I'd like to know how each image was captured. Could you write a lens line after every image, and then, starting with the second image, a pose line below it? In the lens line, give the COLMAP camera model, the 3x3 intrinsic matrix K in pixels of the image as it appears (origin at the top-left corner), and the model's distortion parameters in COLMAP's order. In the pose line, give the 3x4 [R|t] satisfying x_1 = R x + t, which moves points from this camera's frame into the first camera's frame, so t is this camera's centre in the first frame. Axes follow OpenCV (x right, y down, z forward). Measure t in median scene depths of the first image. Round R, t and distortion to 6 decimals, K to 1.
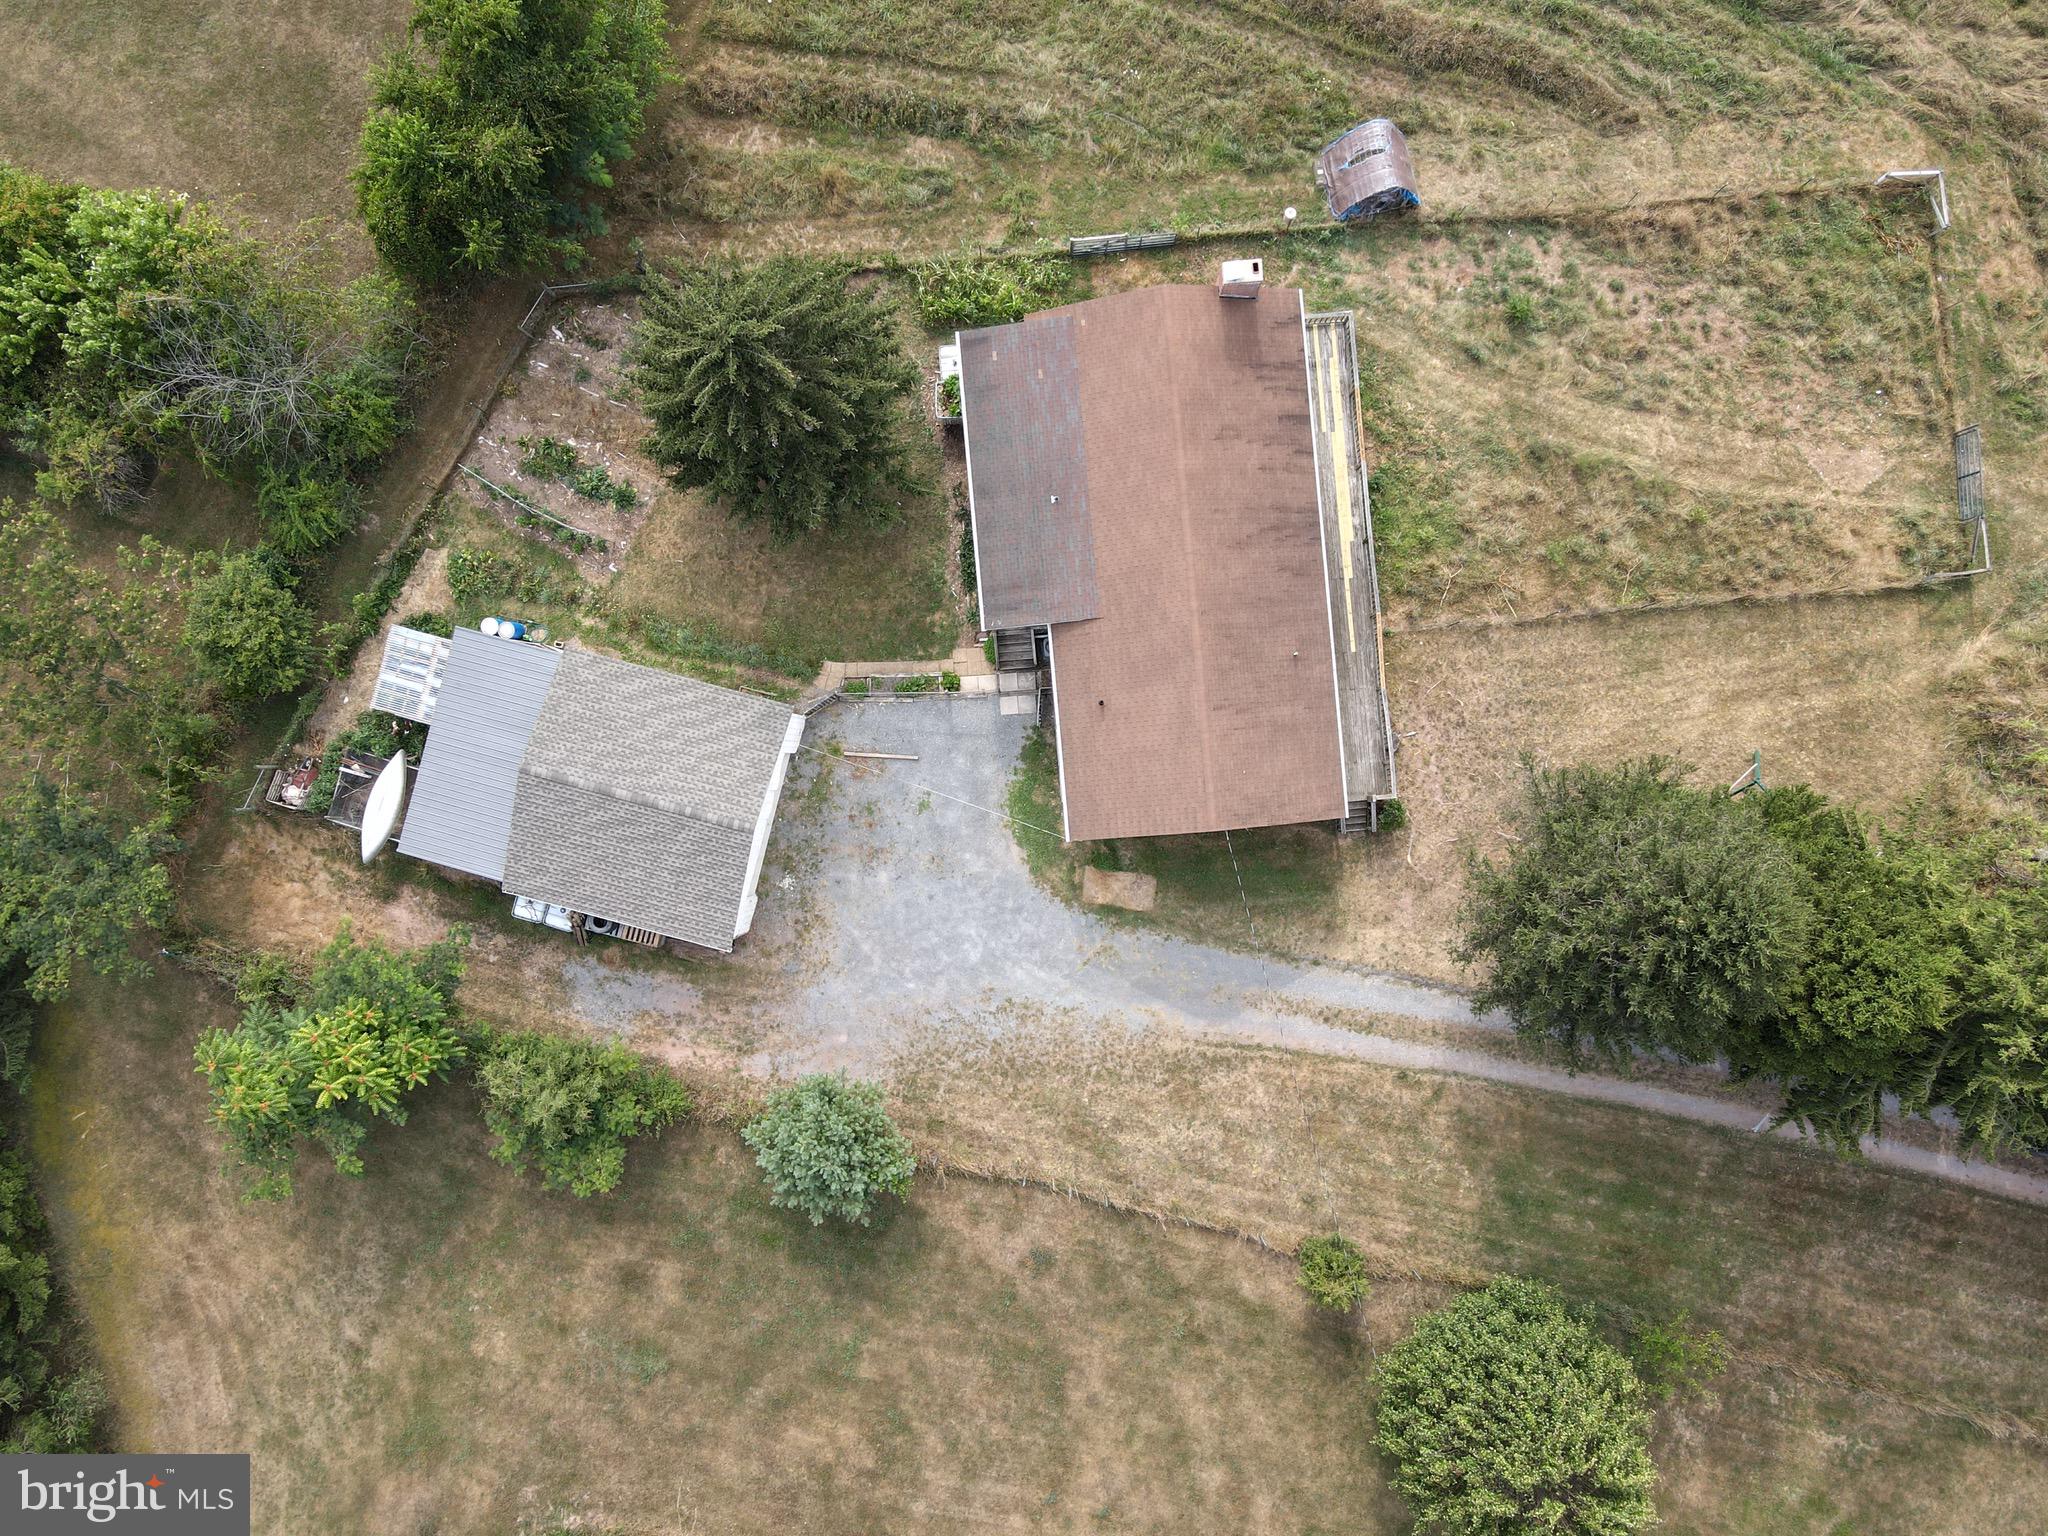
lens RADIAL K [[1507.8, 0, 1027.7], [0, 1507.8, 775.6], [0, 0, 1]] dist [0.004317, 0.018864]
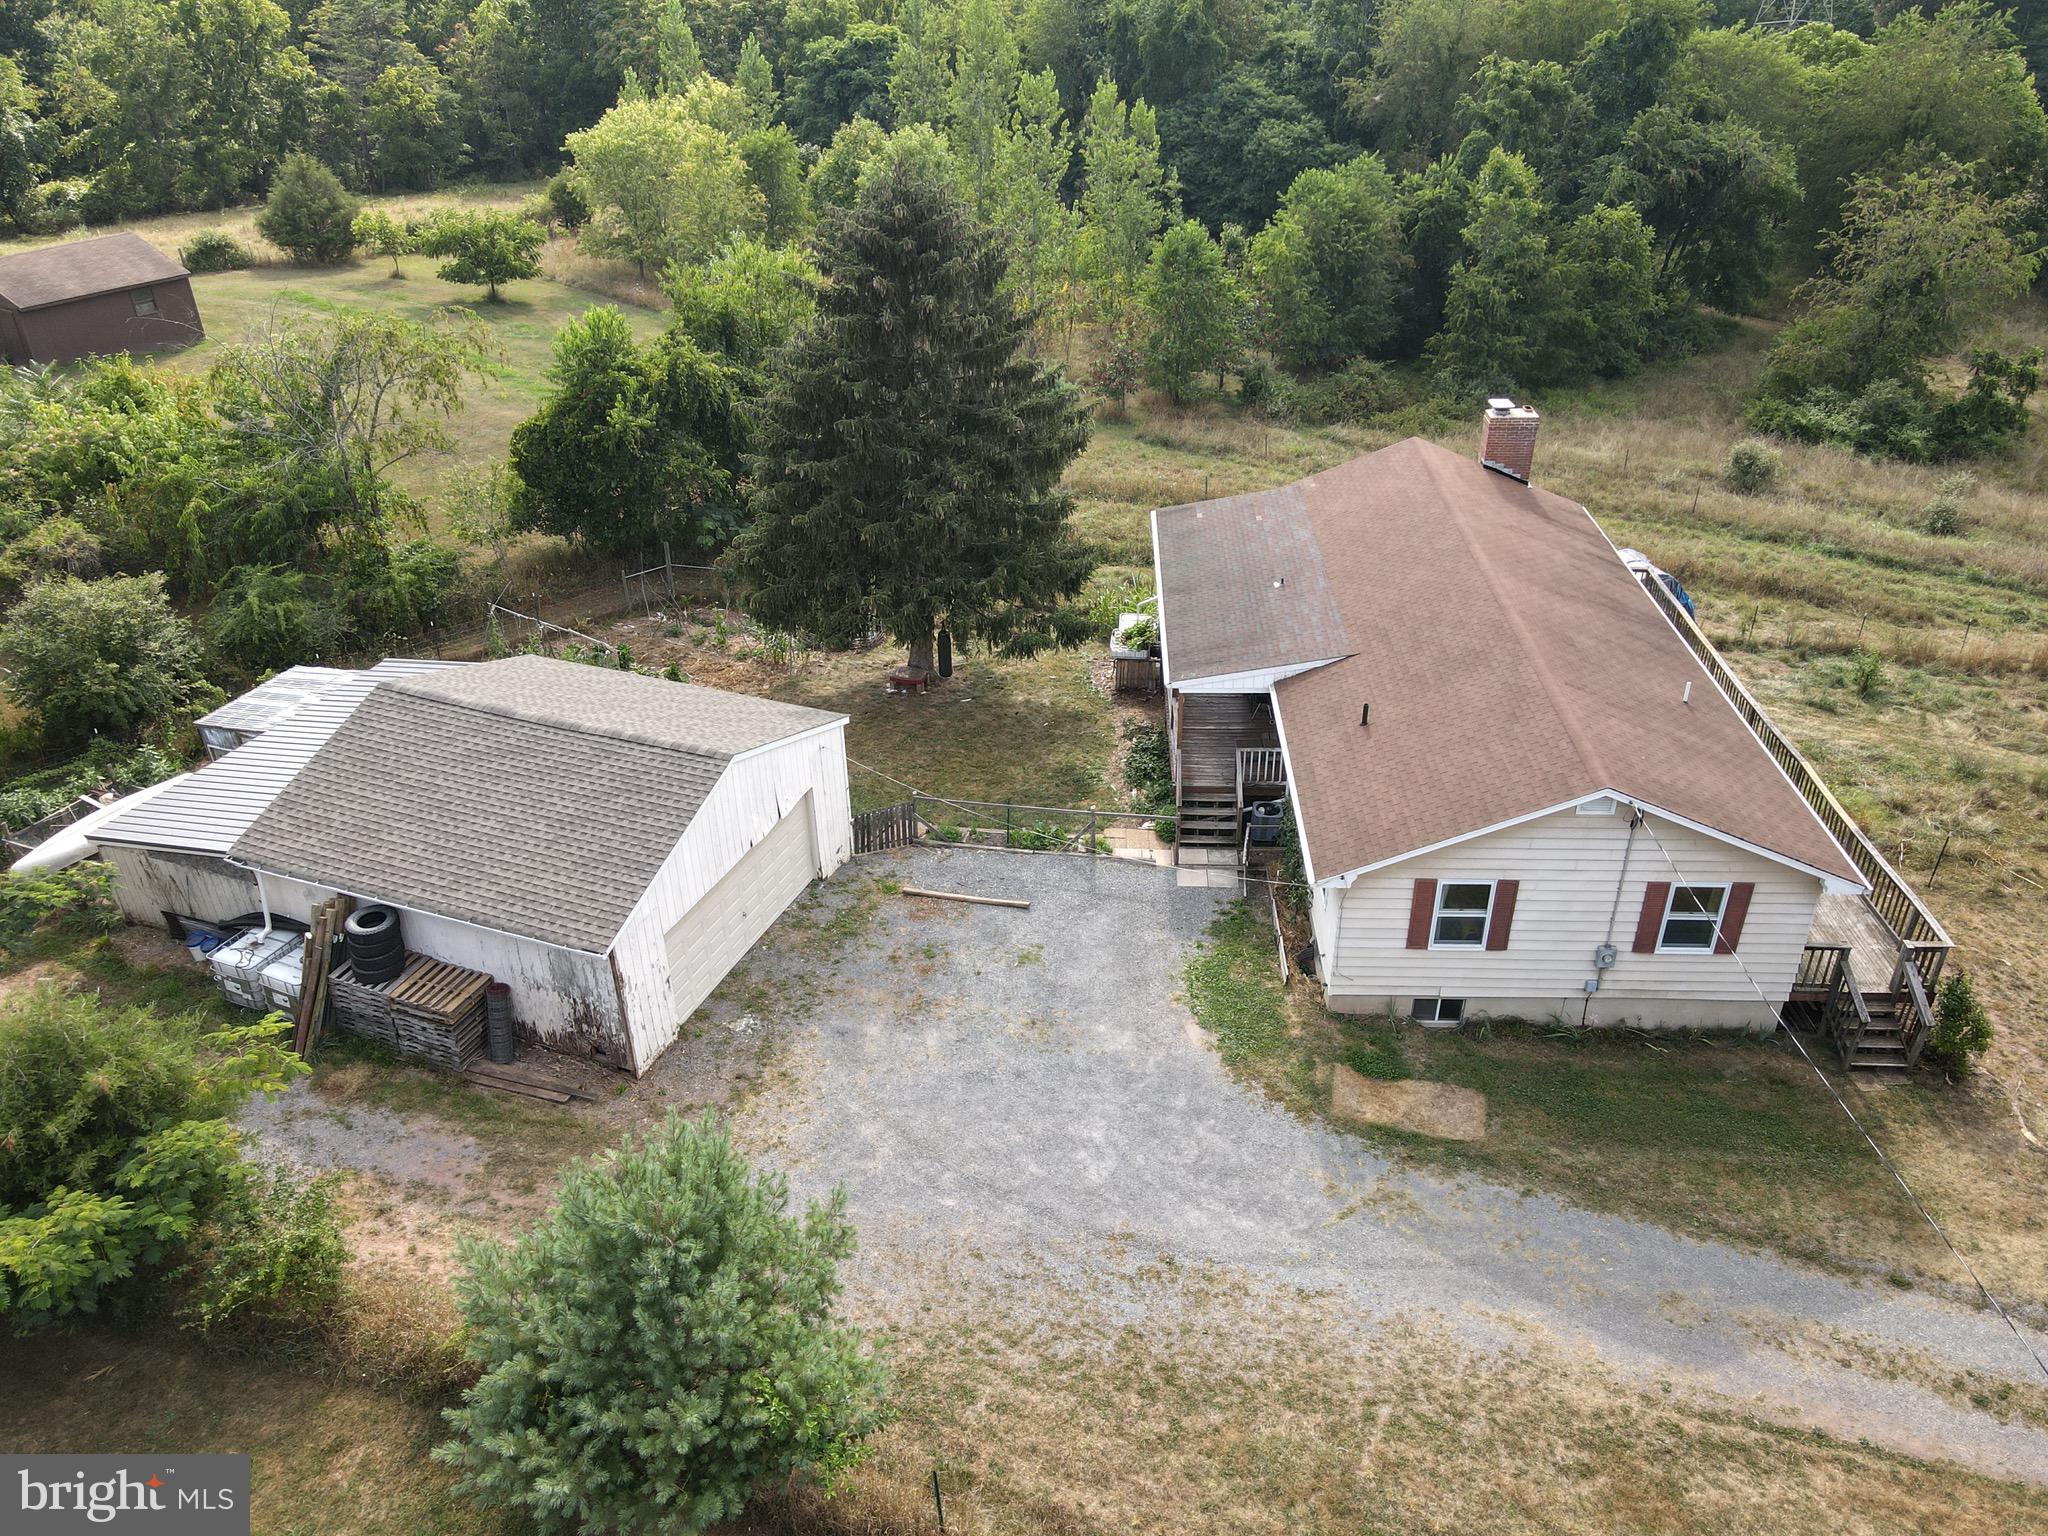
lens RADIAL K [[1507.8, 0, 1026.8], [0, 1507.8, 763.6], [0, 0, 1]] dist [0.004317, 0.018864]
pose [[0.991489, 0.071182, -0.109010, -0.015441], [-0.130116, 0.513166, -0.848369, 0.443371], [-0.004449, 0.855333, 0.518060, 0.658045]]
